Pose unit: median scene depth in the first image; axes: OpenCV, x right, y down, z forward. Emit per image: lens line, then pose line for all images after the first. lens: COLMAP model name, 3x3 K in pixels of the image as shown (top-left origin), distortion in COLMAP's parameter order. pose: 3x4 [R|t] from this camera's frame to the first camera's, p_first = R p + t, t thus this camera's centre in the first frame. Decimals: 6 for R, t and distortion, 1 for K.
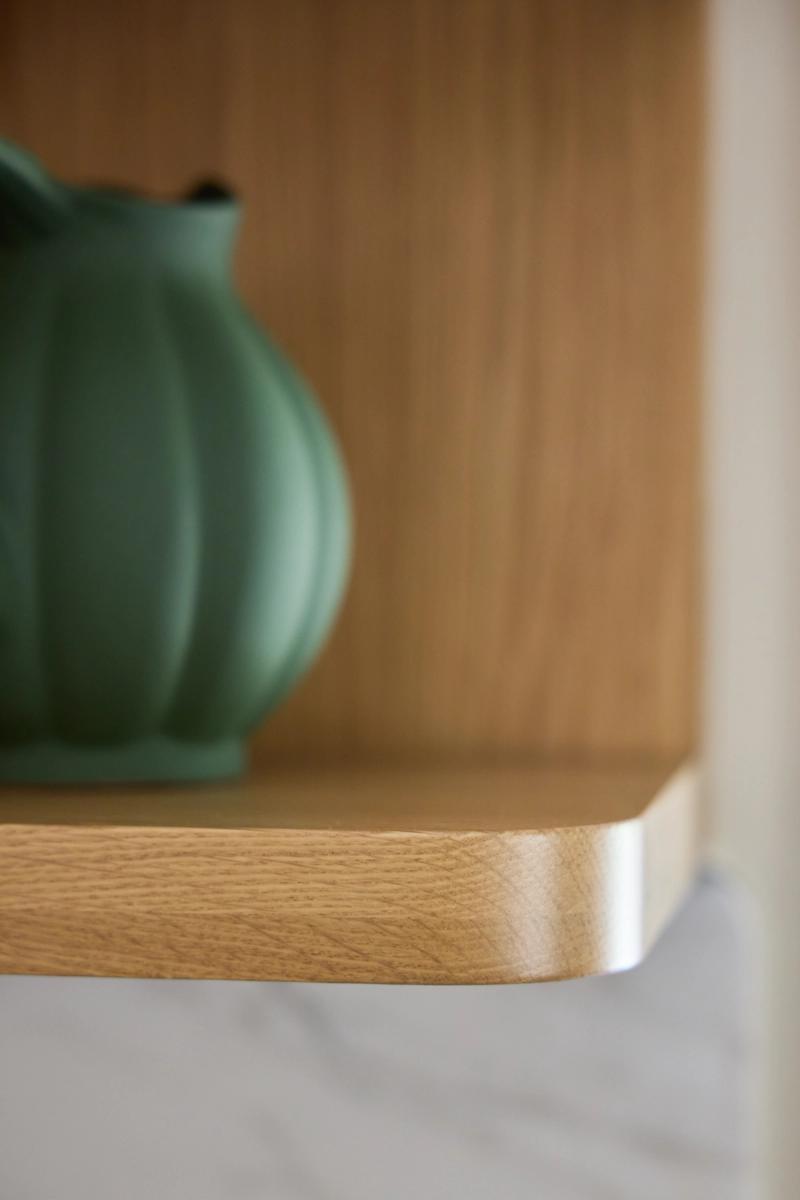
lens RADIAL K [[2355.8, 0, 398.1], [0, 2355.8, 597.1], [0, 0, 1]] dist [0.010337, 0.000000]
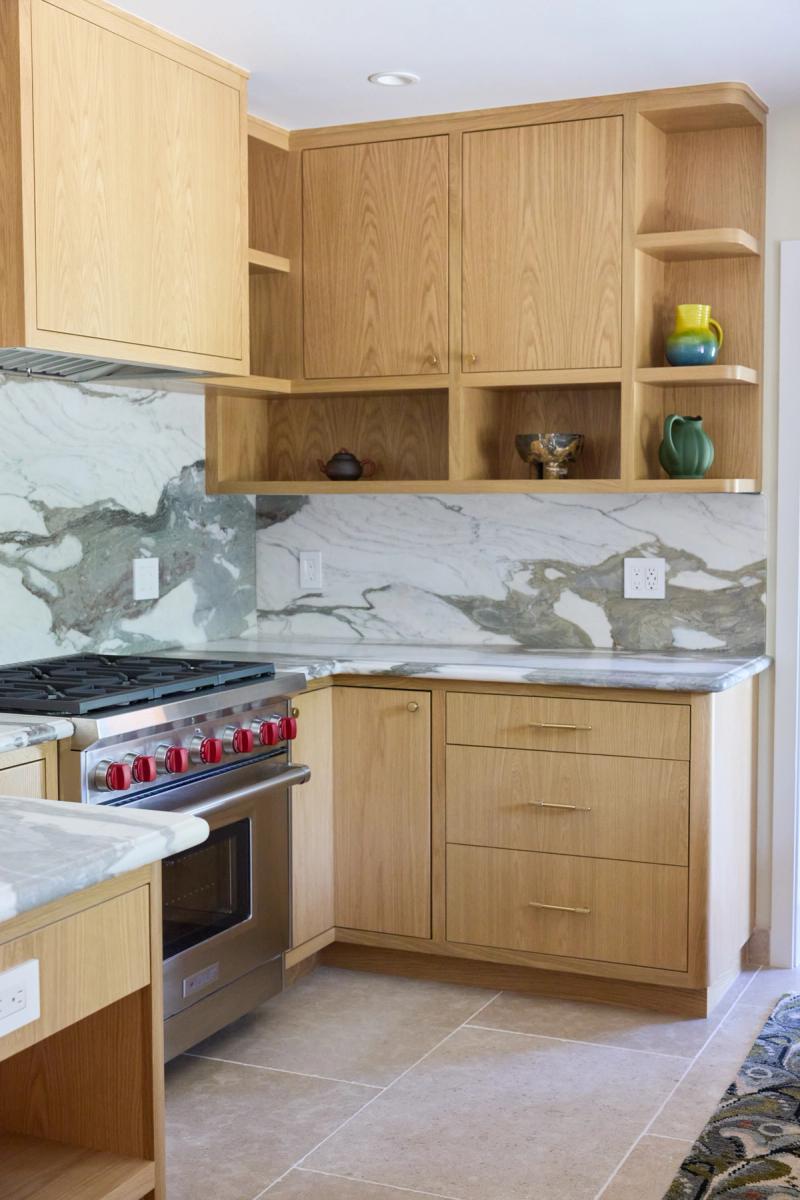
lens RADIAL K [[1535.0, 0, 402.7], [0, 1535.0, 607.4], [0, 0, 1]] dist [0.004159, 0.000000]
pose [[0.968028, 0.009850, -0.250649, 0.343500], [0.012921, 0.995944, 0.089040, 0.025901], [0.250510, -0.089432, 0.963974, -5.686265]]
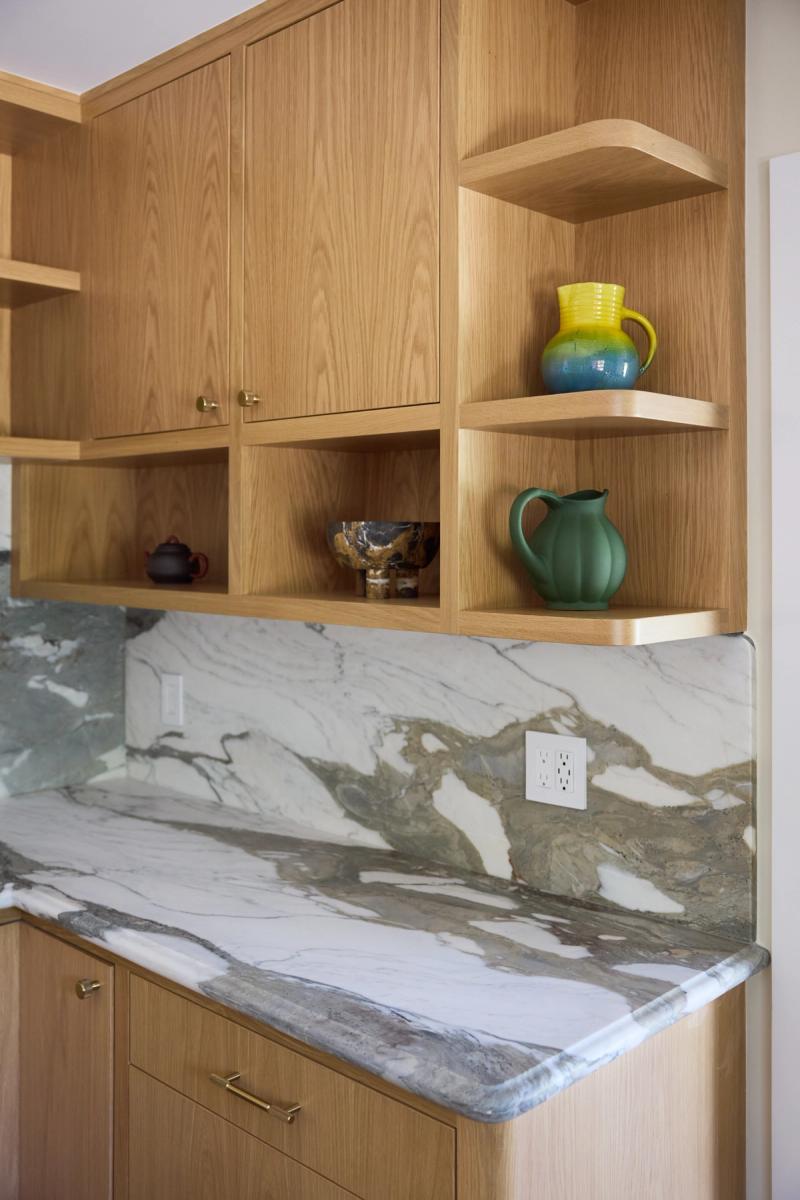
lens RADIAL K [[1140.8, 0, 397.1], [0, 1140.8, 526.8], [0, 0, 1]] dist [-0.012922, 0.000000]
pose [[0.830165, -0.007290, -0.557471, 0.982559], [0.011790, 0.999920, 0.004481, -0.123007], [0.557394, -0.010292, 0.830184, -1.349051]]
